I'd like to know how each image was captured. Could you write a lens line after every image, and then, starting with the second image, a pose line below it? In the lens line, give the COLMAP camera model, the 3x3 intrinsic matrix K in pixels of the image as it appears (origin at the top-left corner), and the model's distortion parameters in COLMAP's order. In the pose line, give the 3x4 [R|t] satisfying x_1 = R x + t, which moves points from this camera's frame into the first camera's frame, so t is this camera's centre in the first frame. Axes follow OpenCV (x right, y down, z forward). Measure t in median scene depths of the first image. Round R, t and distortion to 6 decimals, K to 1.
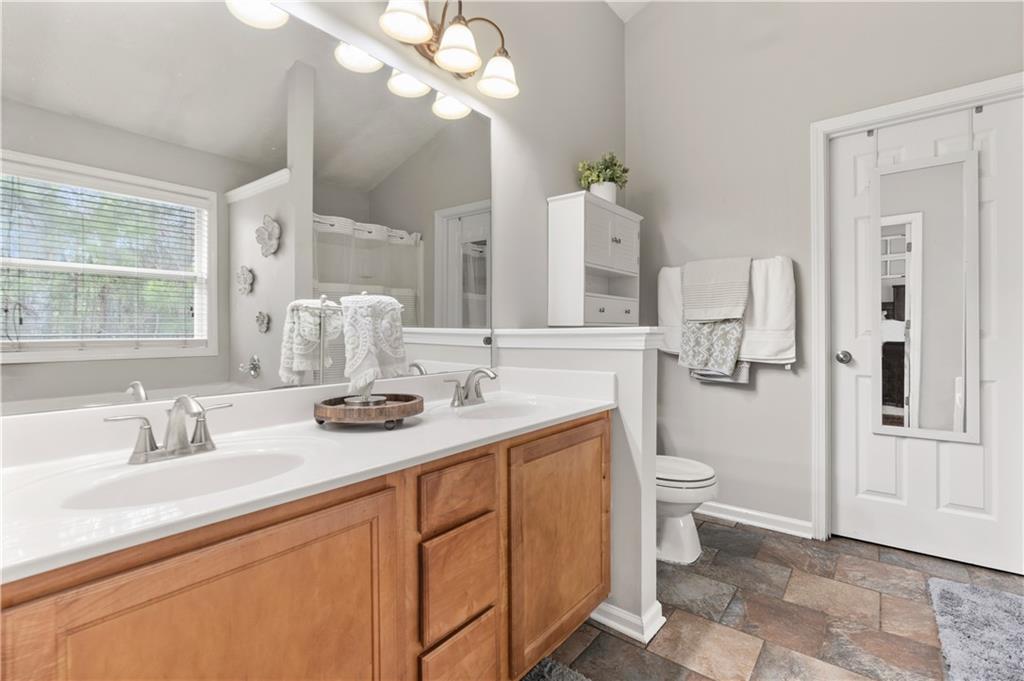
lens RADIAL K [[469.5, 0, 514.4], [0, 469.5, 335.1], [0, 0, 1]] dist [-0.002092, -0.000634]
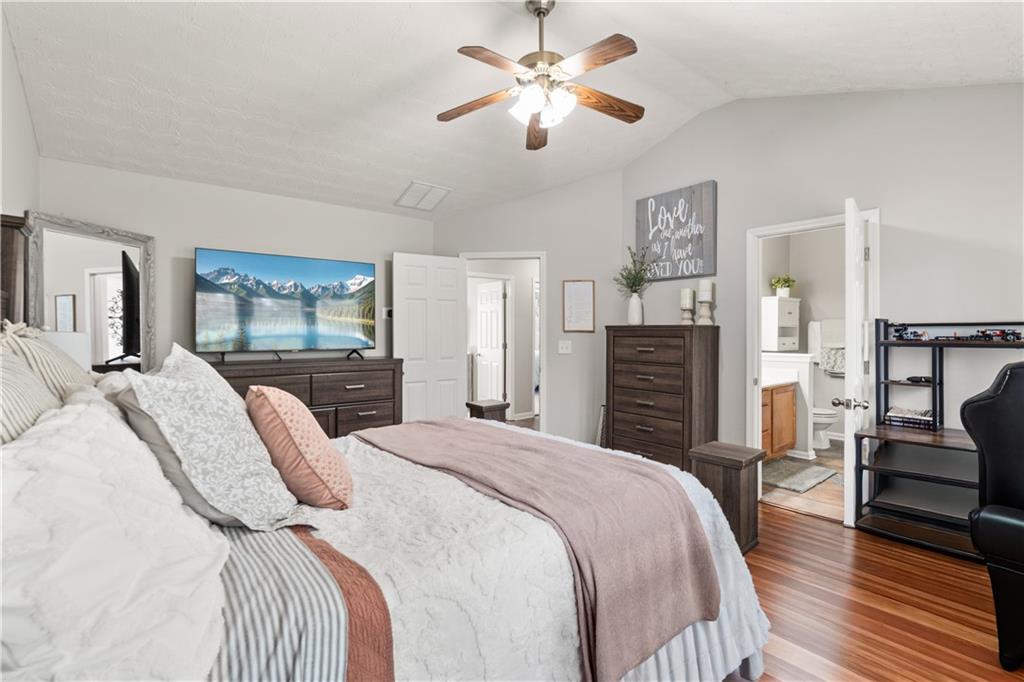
lens RADIAL K [[469.5, 0, 511.4], [0, 469.5, 339.1], [0, 0, 1]] dist [-0.002092, -0.000634]
pose [[0.976277, 0.005906, -0.216447, -0.599133], [-0.004600, 0.999968, 0.006537, -0.081226], [0.216478, -0.005386, 0.976273, -1.496397]]
